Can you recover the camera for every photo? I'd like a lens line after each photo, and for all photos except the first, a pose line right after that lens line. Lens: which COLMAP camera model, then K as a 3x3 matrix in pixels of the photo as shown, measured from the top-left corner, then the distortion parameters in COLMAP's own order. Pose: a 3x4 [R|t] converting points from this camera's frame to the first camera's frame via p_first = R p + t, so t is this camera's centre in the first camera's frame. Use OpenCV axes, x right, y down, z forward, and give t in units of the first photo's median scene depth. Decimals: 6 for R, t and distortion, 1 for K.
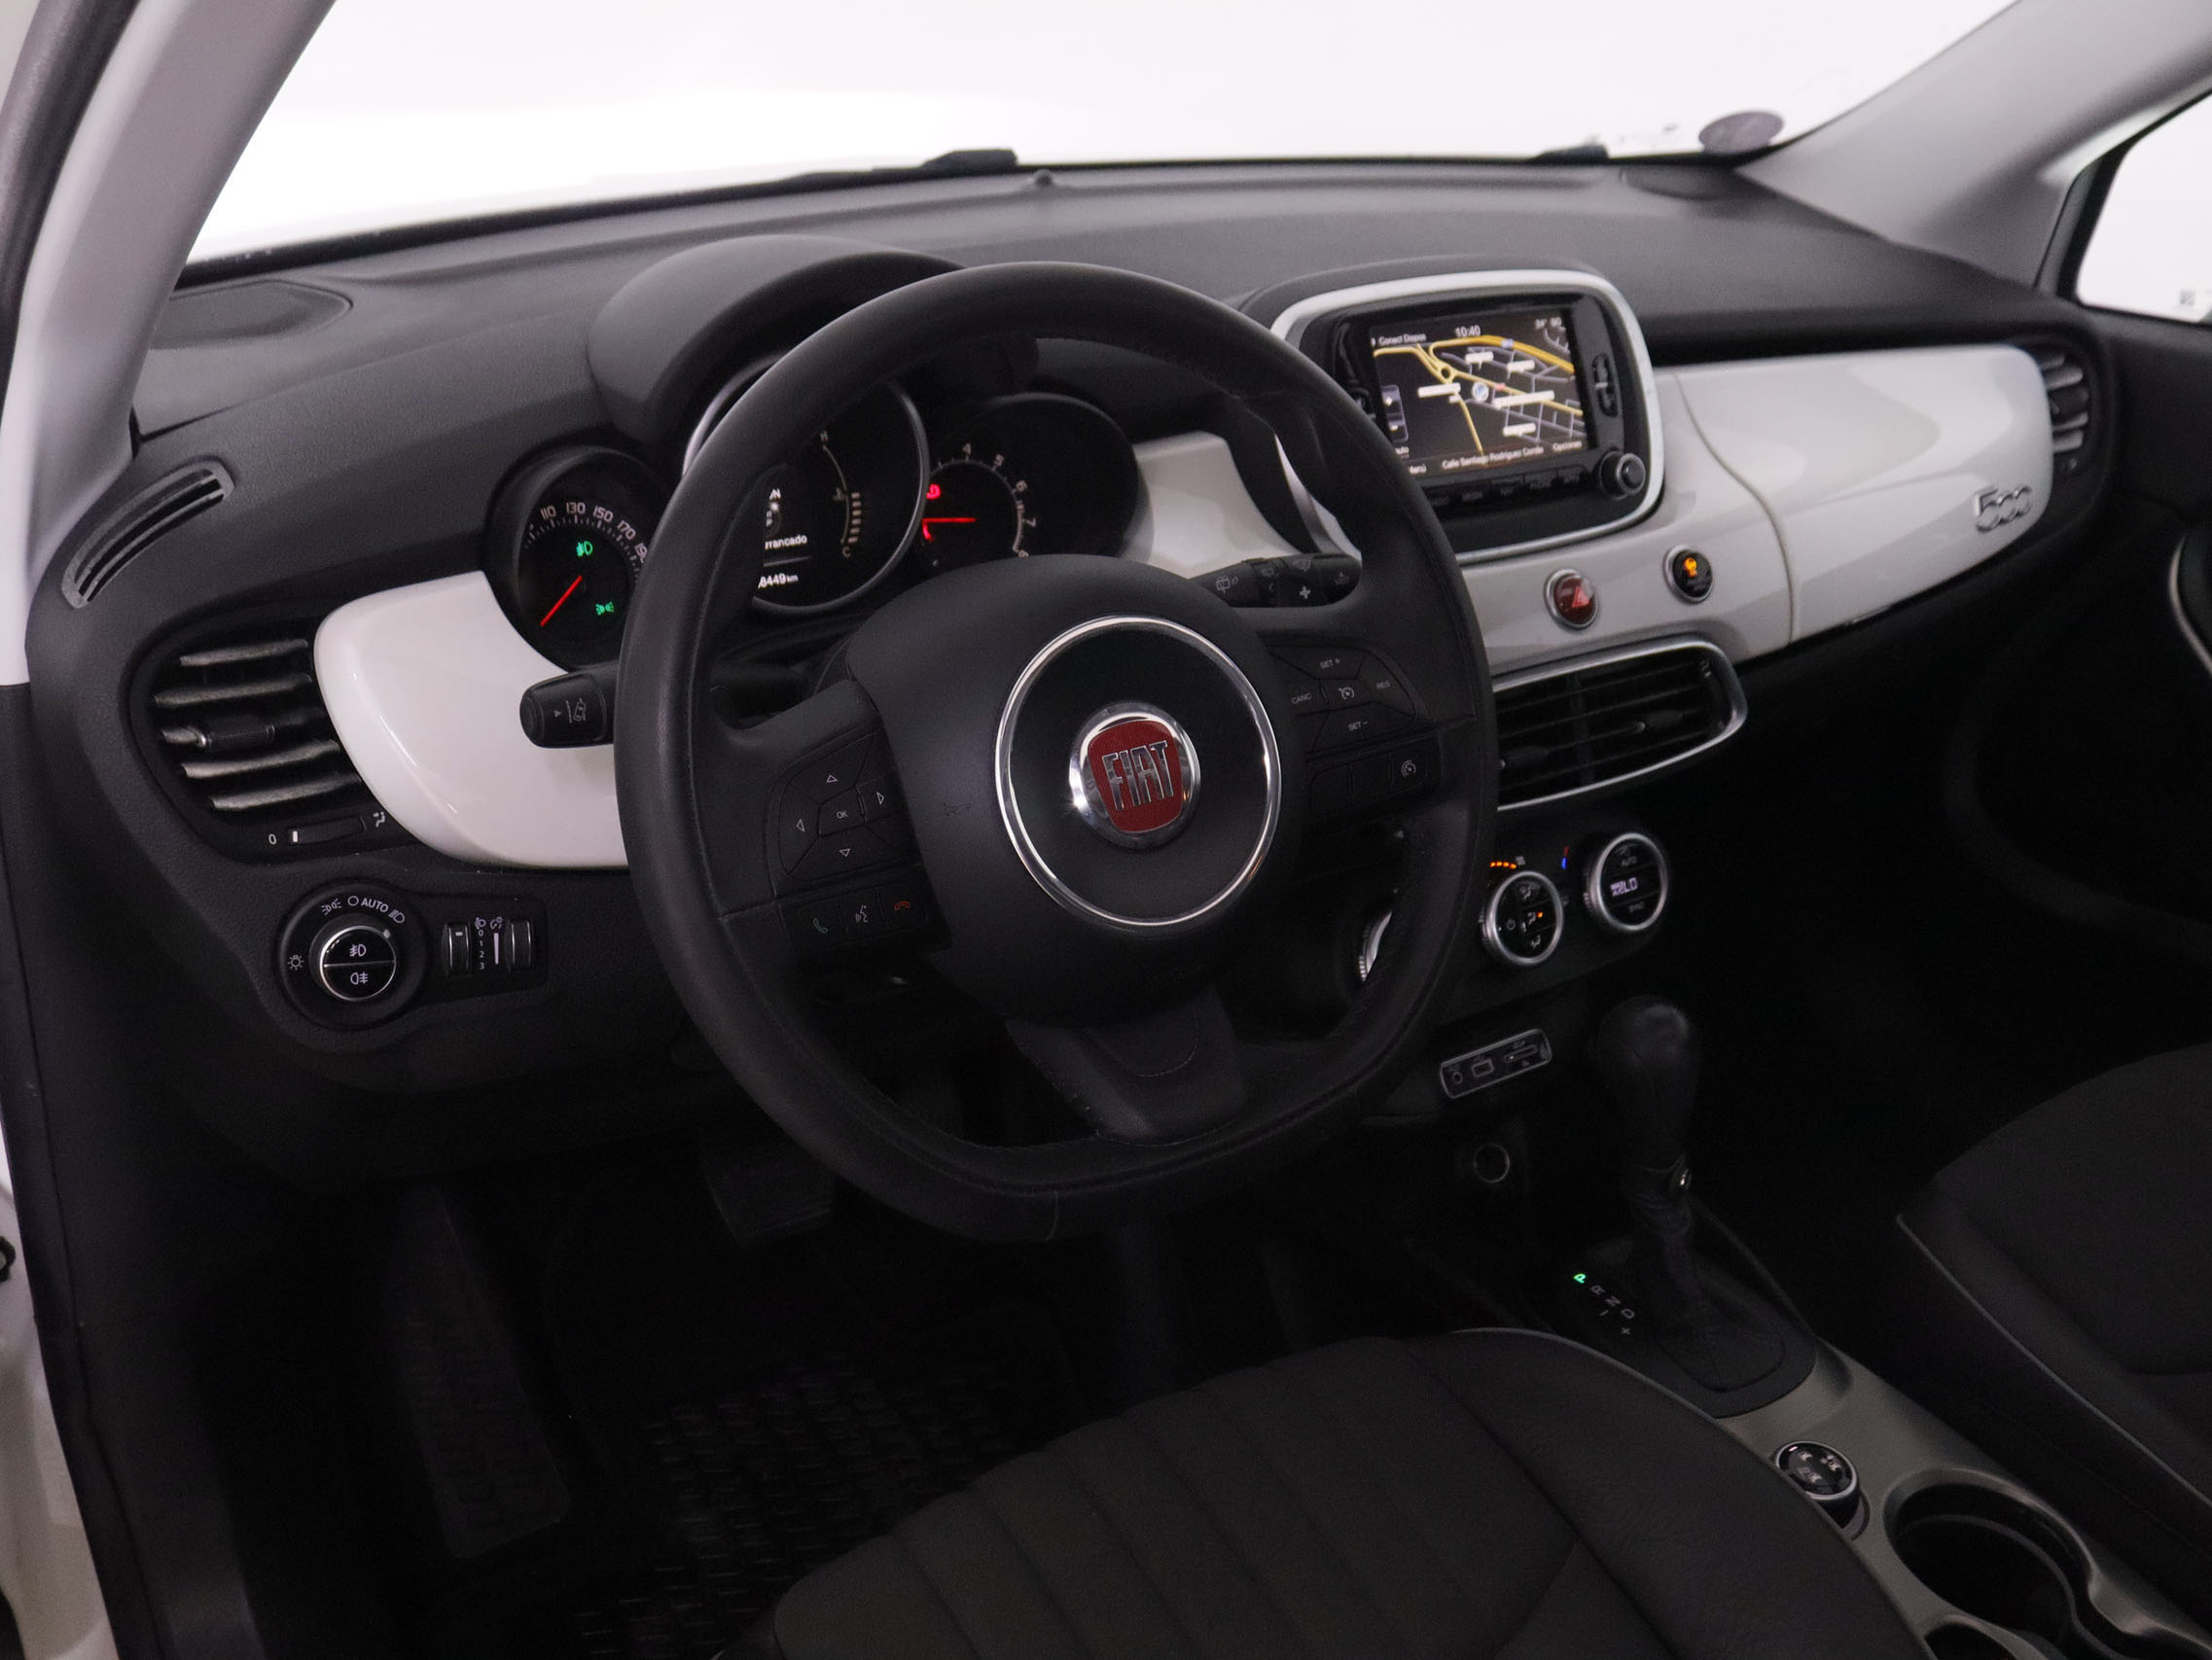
lens RADIAL K [[2048.4, 0, 1096.6], [0, 2048.4, 818.5], [0, 0, 1]] dist [-0.125074, 0.000000]
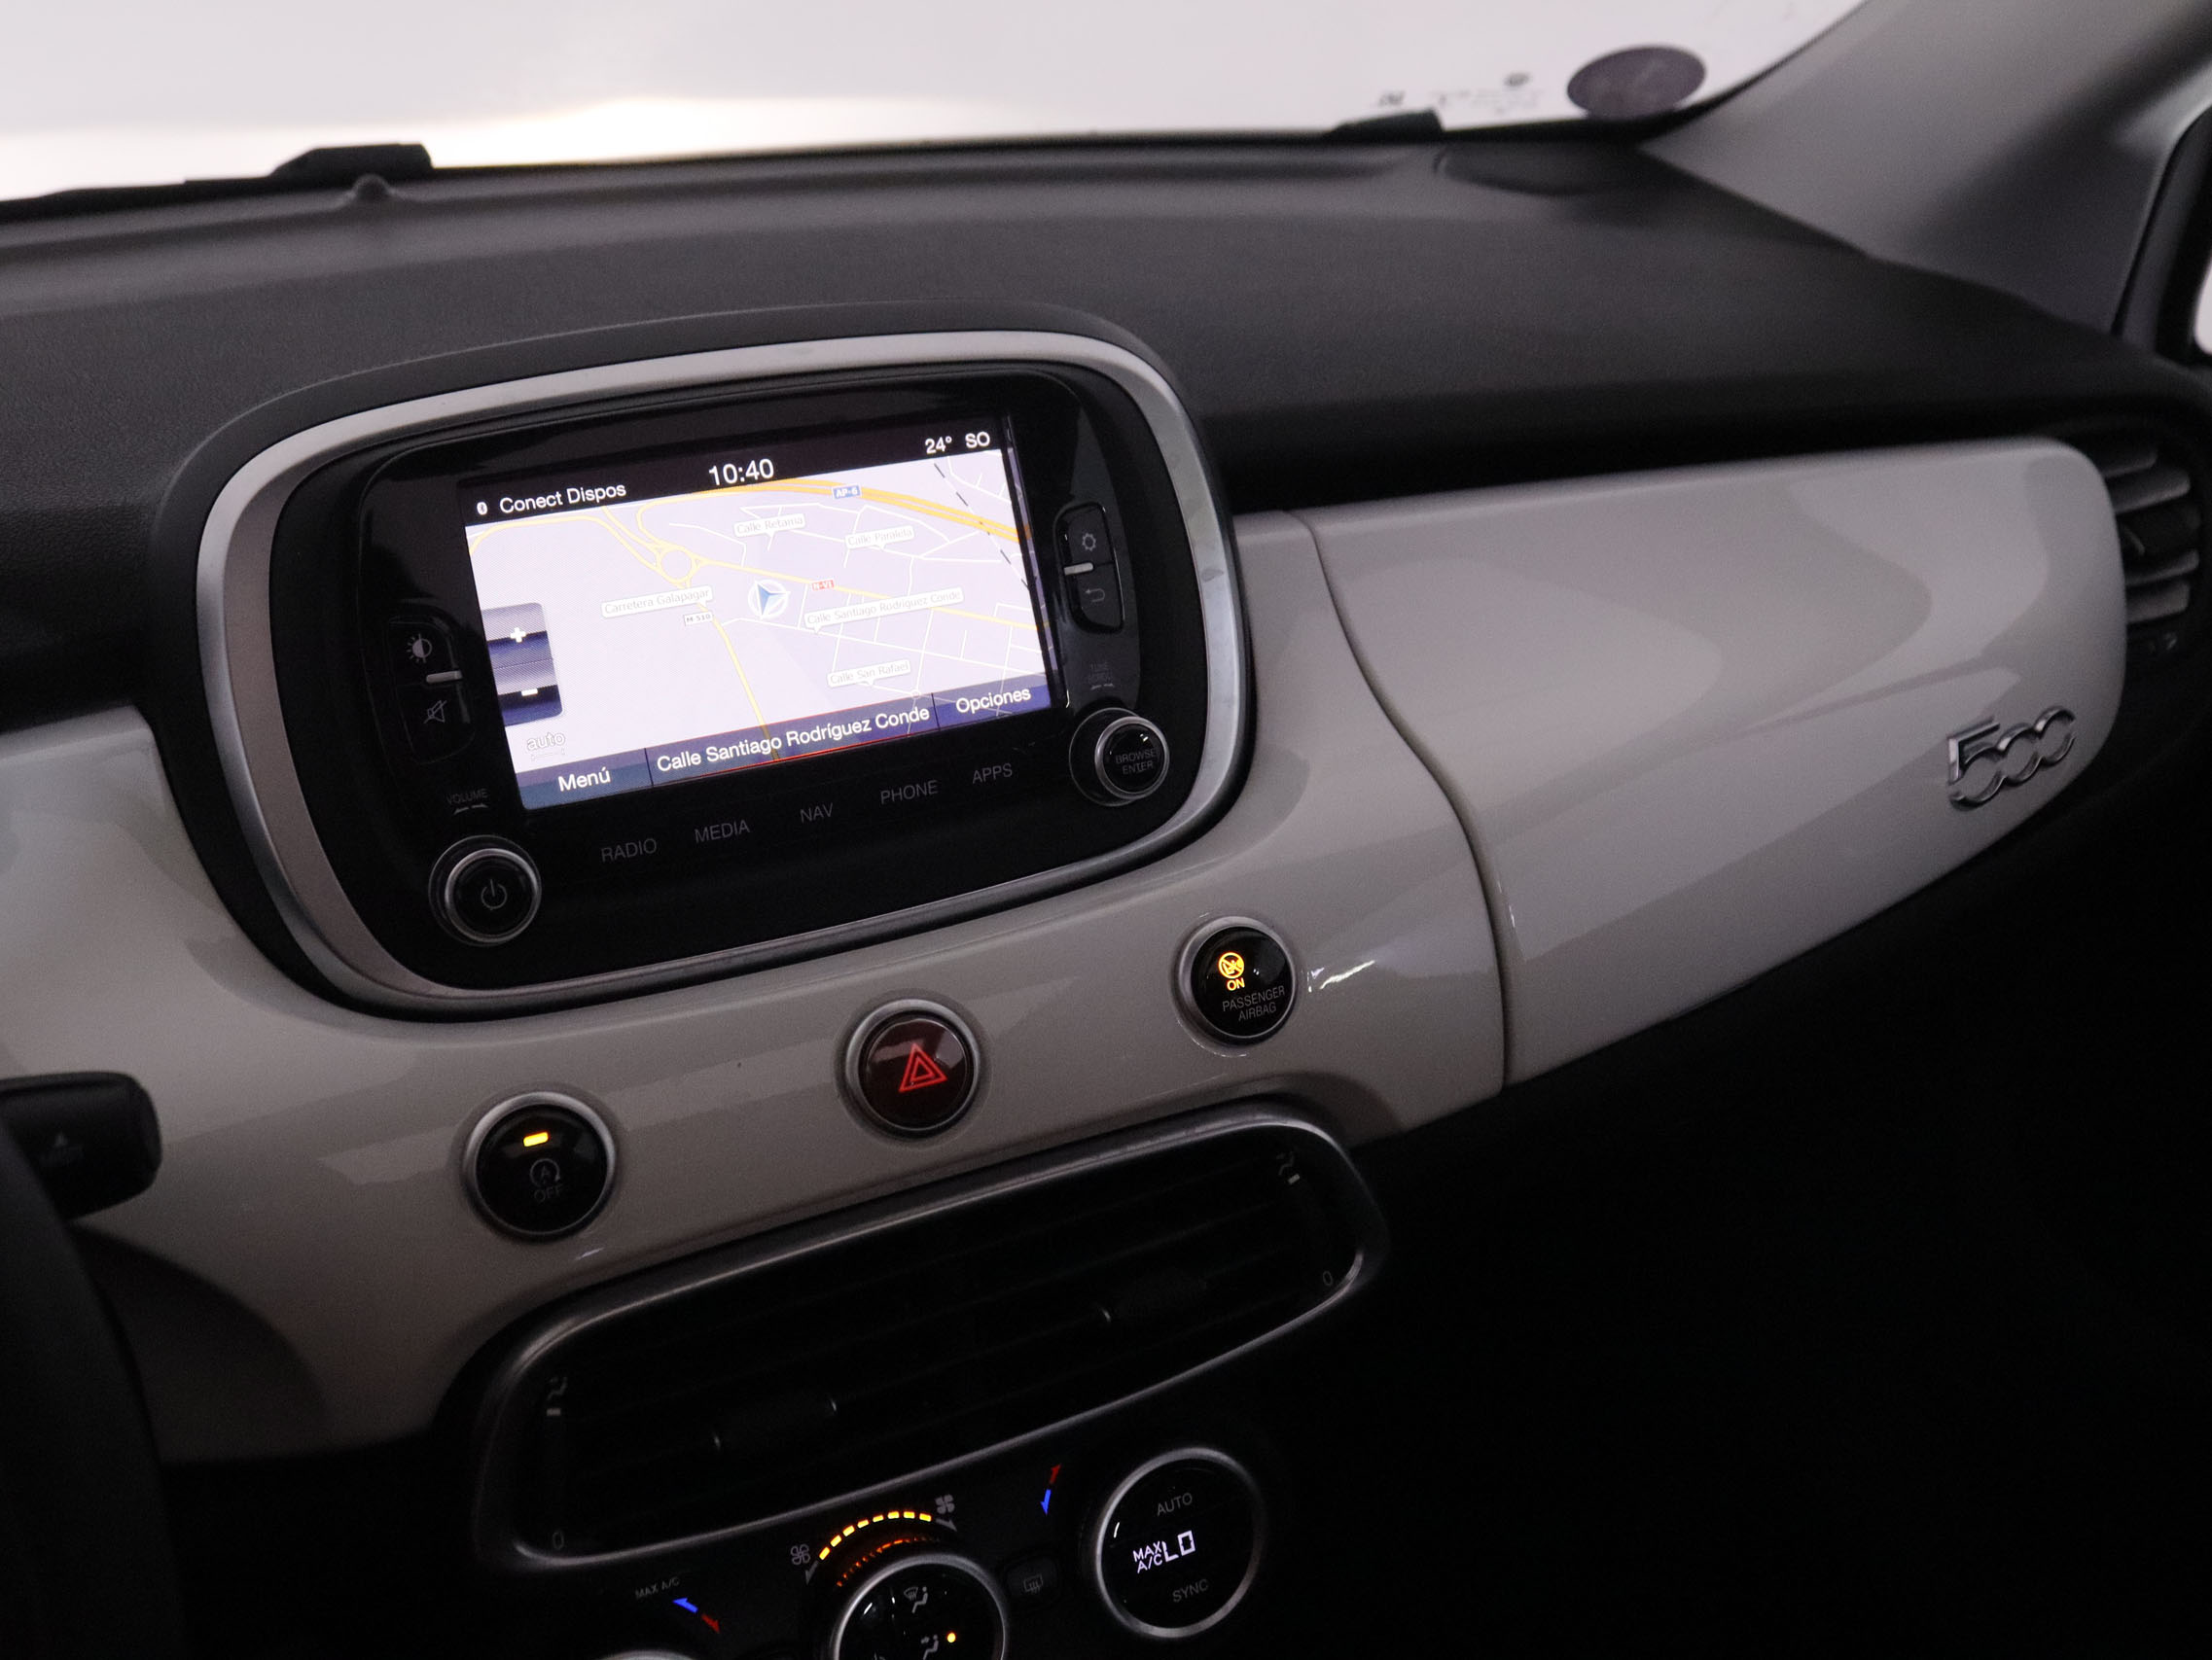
lens RADIAL K [[2048.4, 0, 1103.7], [0, 2048.4, 820.2], [0, 0, 1]] dist [-0.125074, 0.000000]
pose [[0.996606, 0.010692, -0.081625, 0.260317], [-0.011550, 0.999883, -0.010046, -0.131985], [0.081508, 0.010955, 0.996613, 0.454956]]
